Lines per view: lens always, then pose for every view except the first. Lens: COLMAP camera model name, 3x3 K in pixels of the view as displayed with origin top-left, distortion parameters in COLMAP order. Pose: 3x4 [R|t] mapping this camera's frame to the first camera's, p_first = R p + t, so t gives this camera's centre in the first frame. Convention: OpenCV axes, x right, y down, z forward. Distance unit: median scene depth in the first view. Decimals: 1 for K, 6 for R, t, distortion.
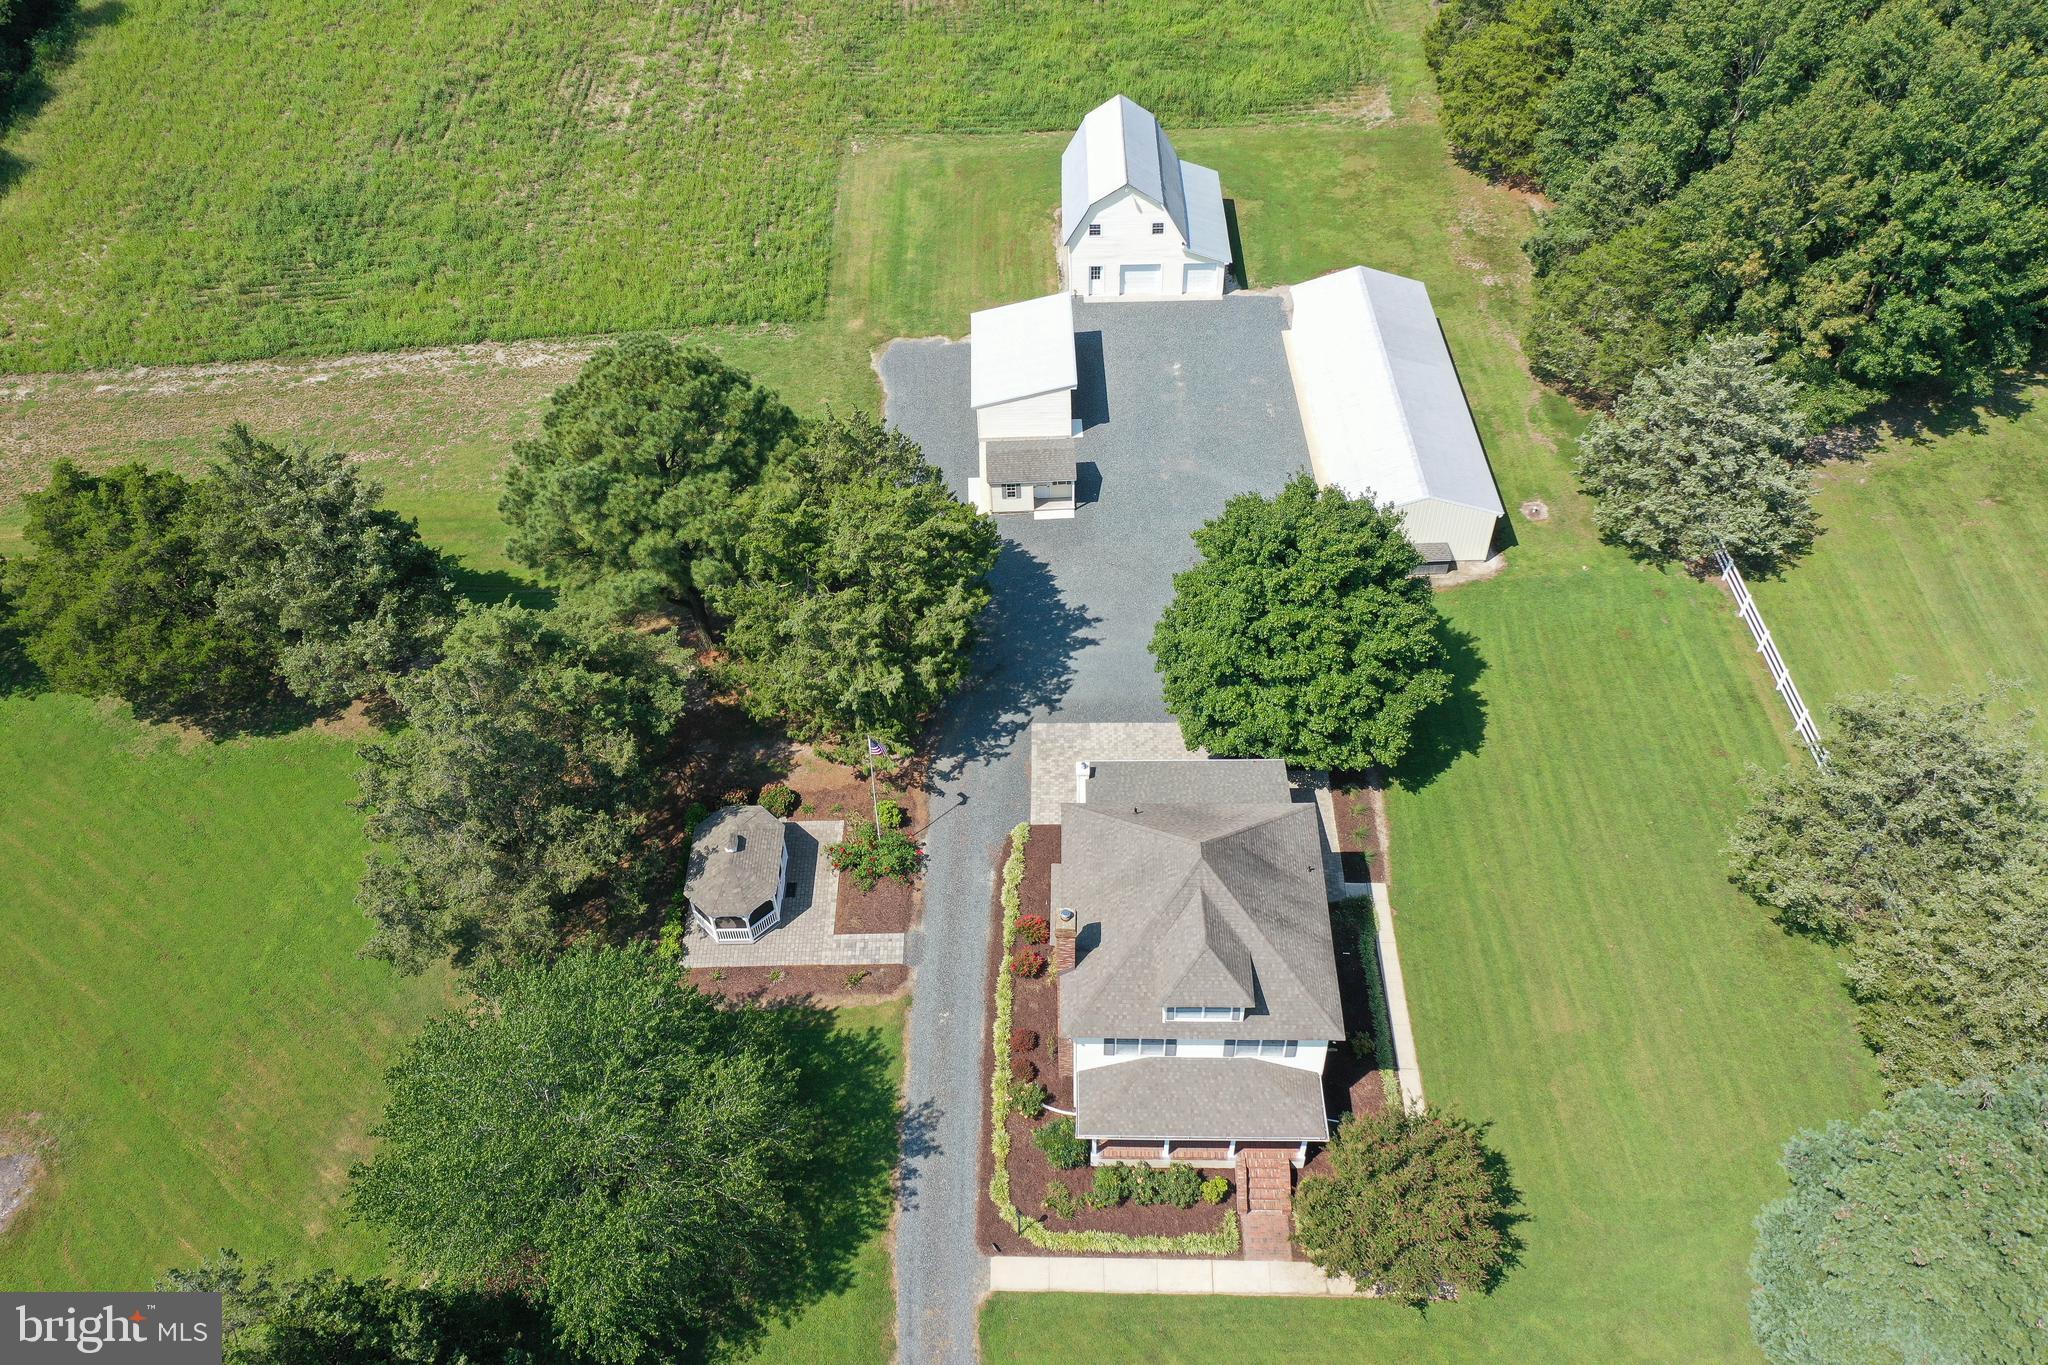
lens RADIAL K [[1609.0, 0, 1021.5], [0, 1609.0, 713.1], [0, 0, 1]] dist [0.004519, 0.012458]
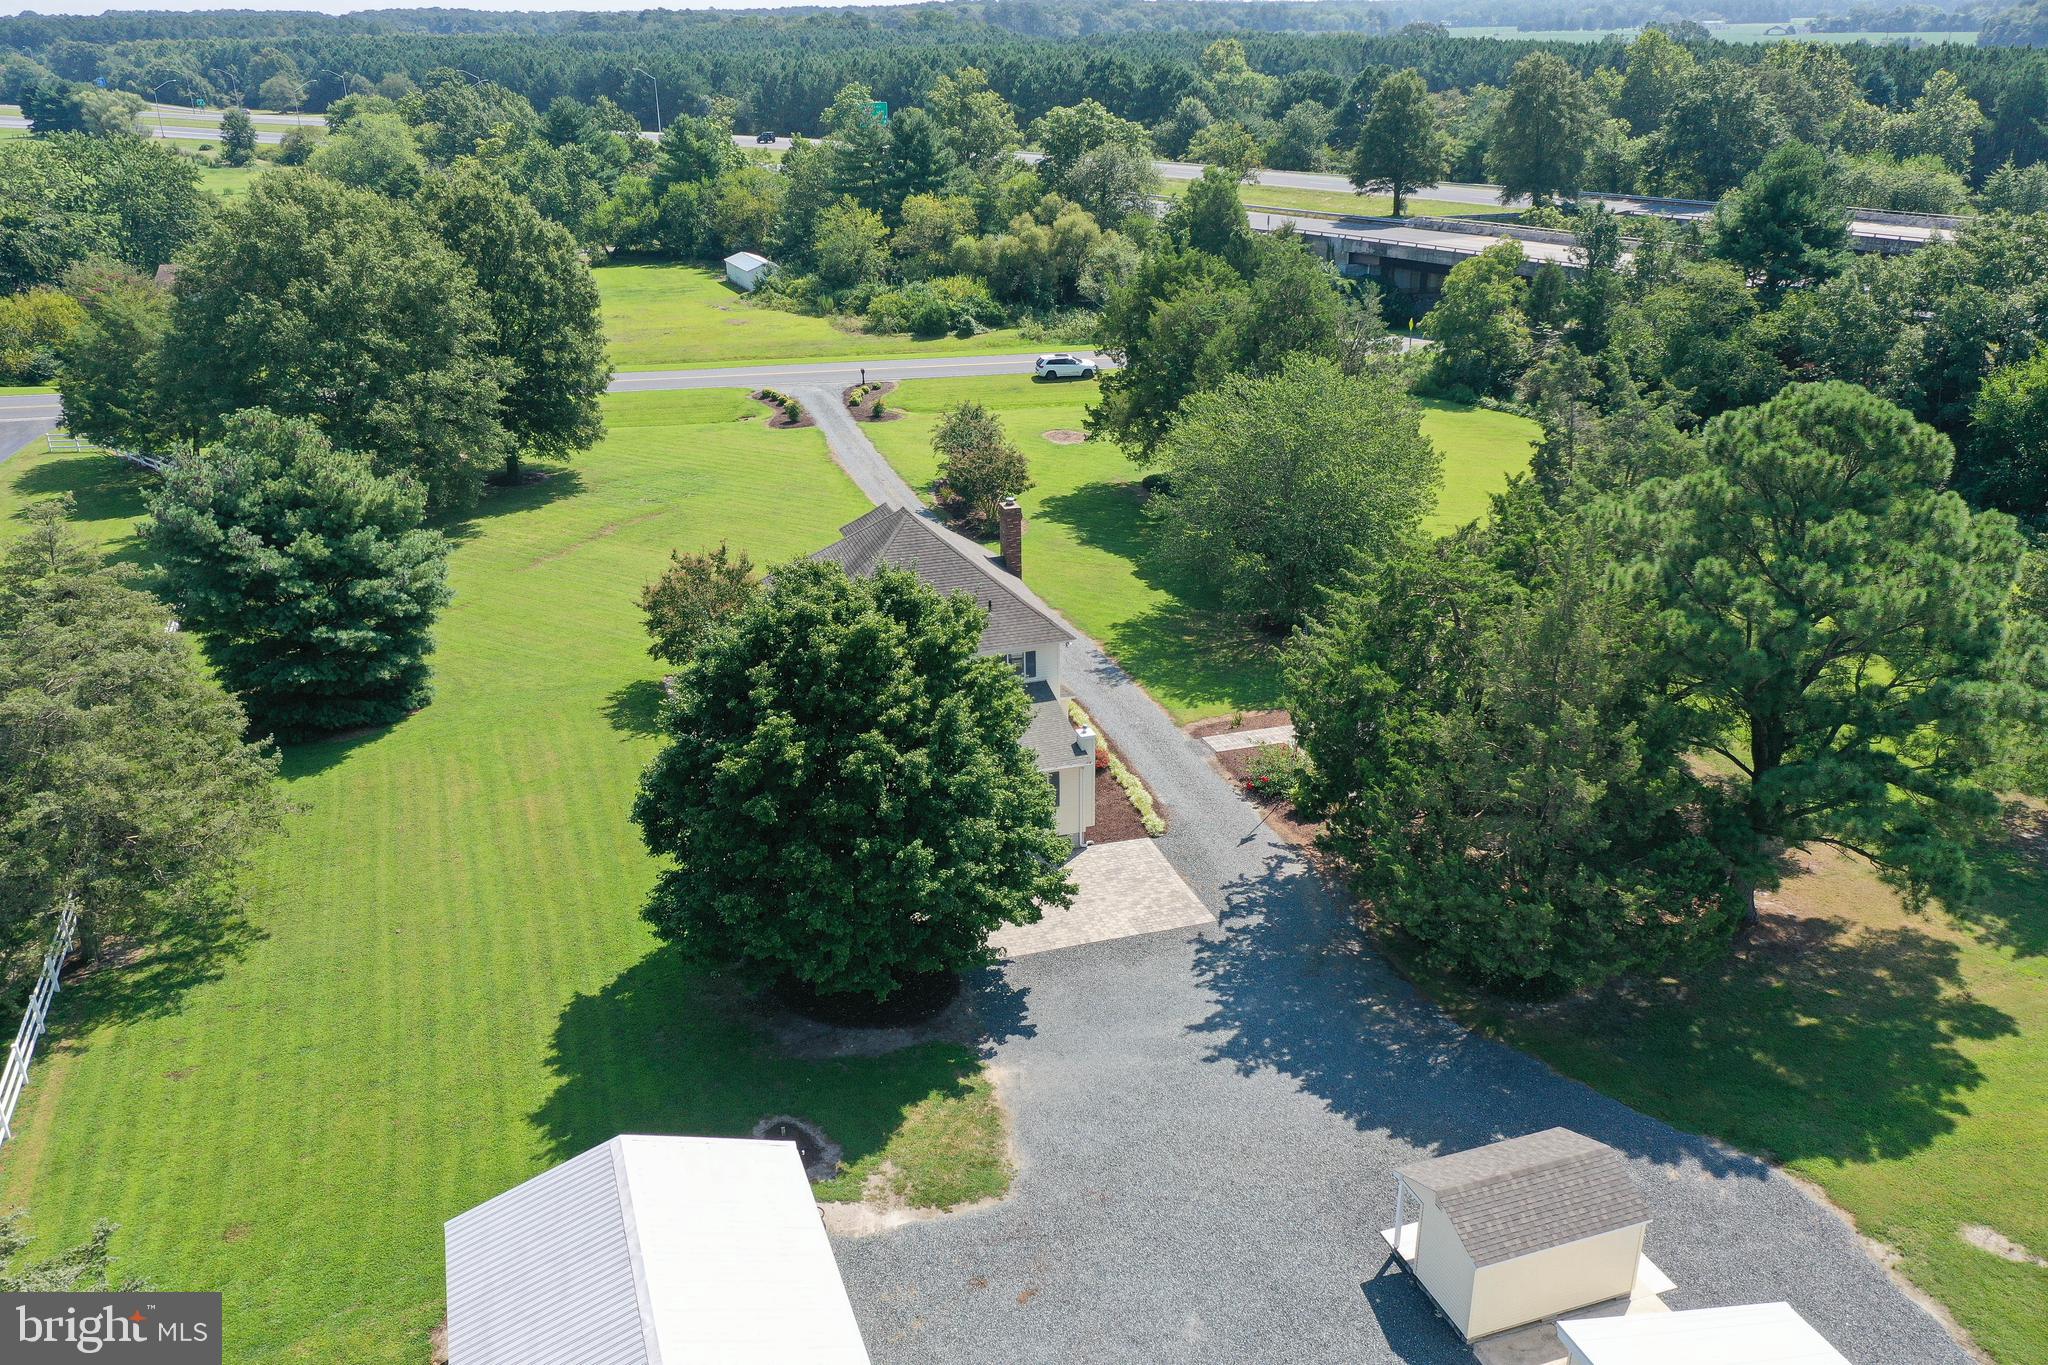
lens RADIAL K [[1627.5, 0, 1024.0], [0, 1627.5, 682.5], [0, 0, 1]] dist [0.015766, 0.008908]
pose [[-0.949976, 0.151410, -0.273167, 0.273048], [-0.203388, 0.363849, 0.908982, -0.681439], [0.237021, 0.919070, -0.314852, 1.145666]]
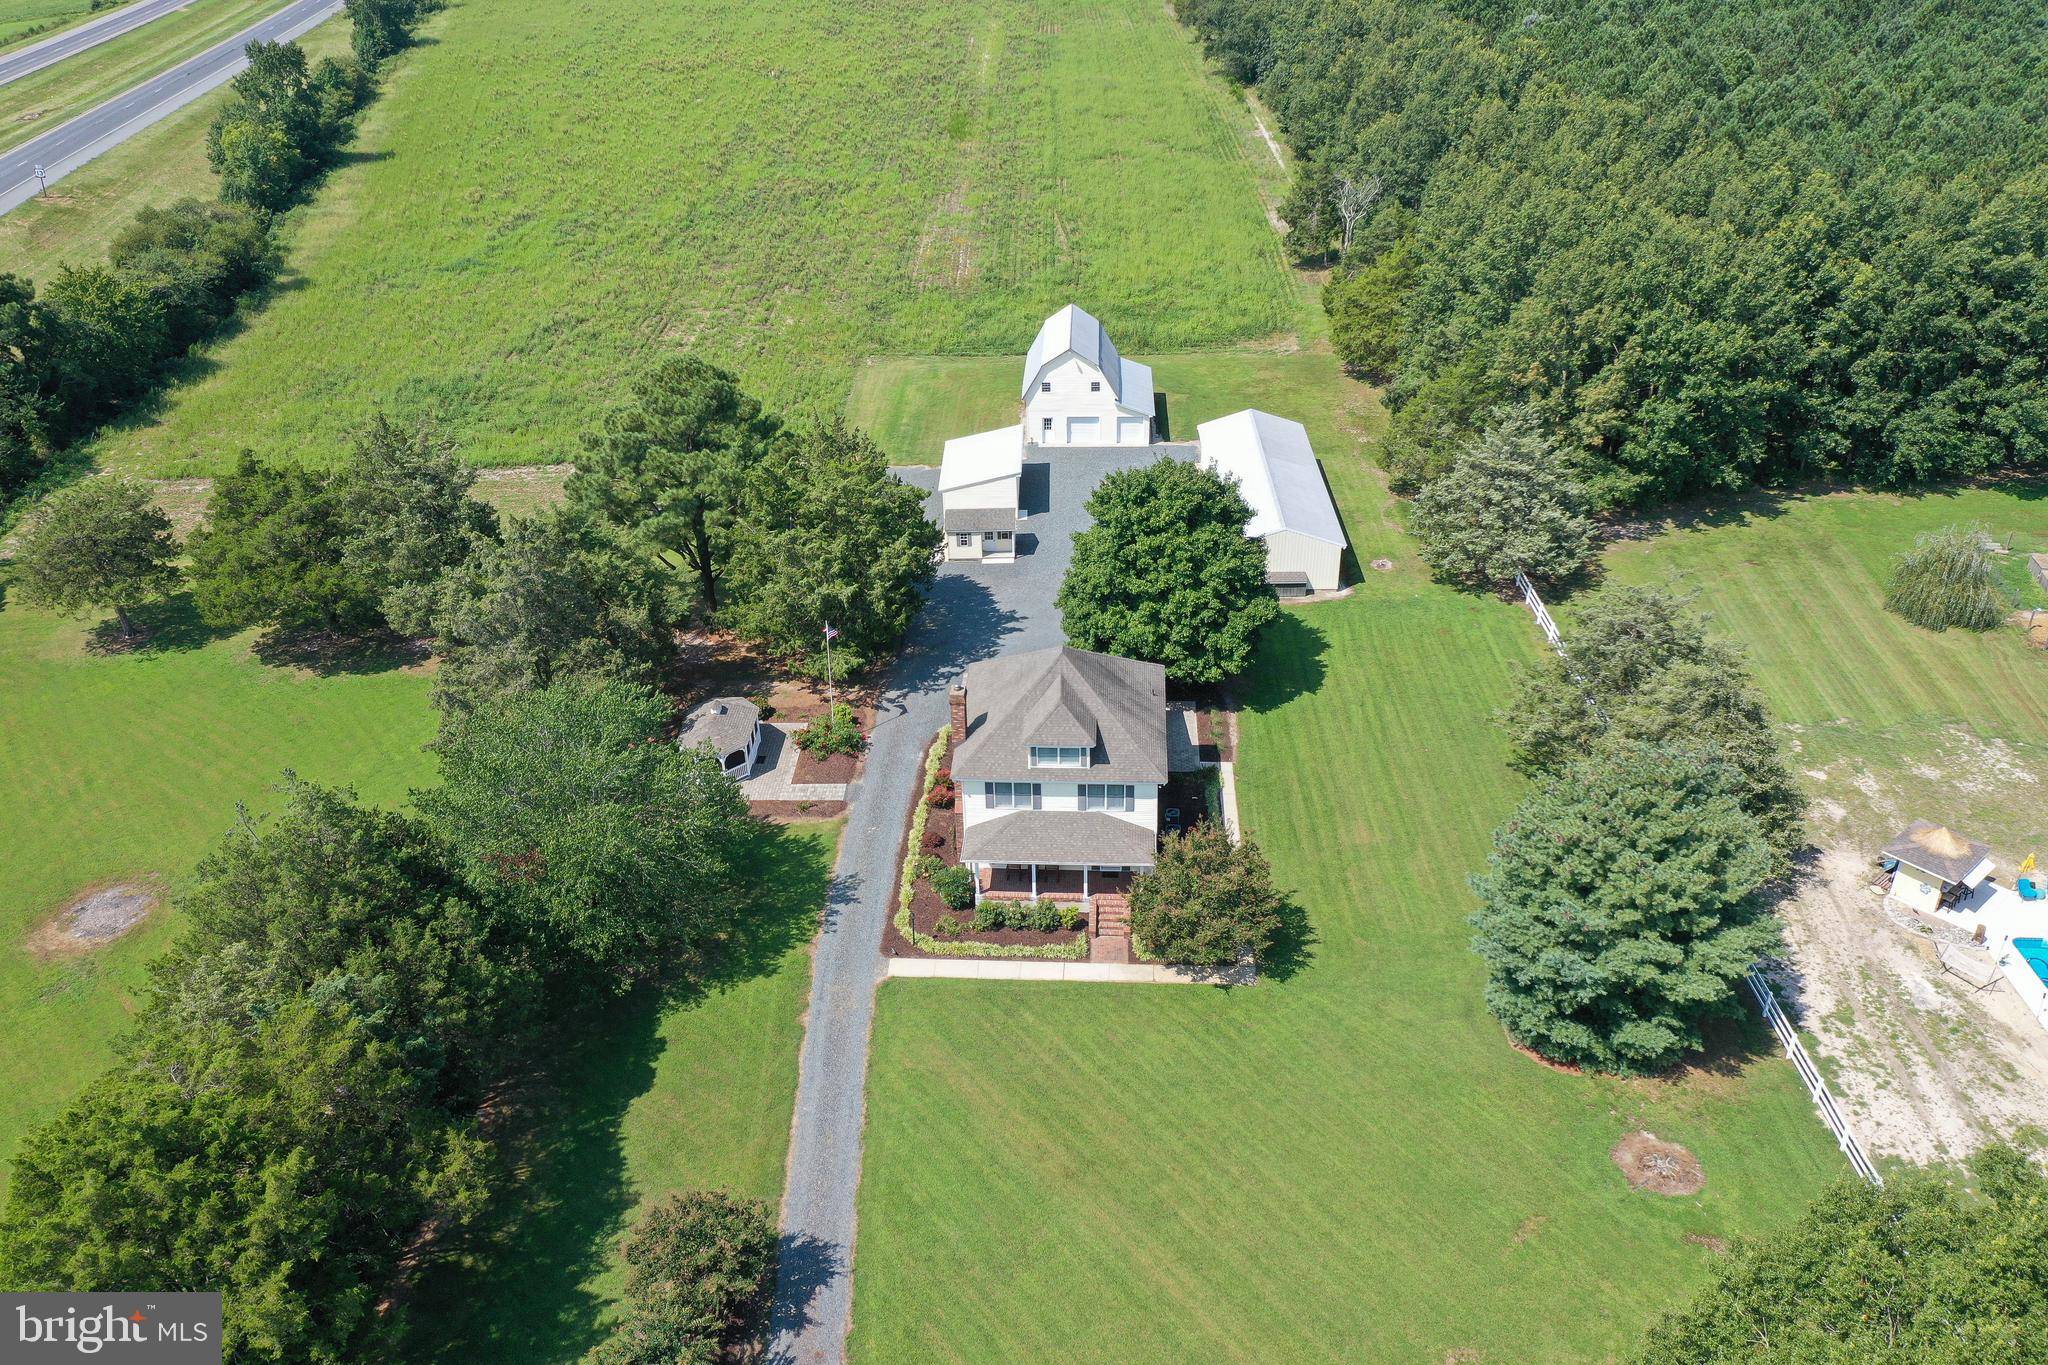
lens RADIAL K [[1609.0, 0, 1021.5], [0, 1609.0, 713.1], [0, 0, 1]] dist [0.004519, 0.012458]
pose [[0.999279, 0.022156, -0.030829, 0.093888], [-0.029695, 0.962098, -0.271084, 0.389370], [0.023654, 0.271804, 0.962062, -0.208508]]
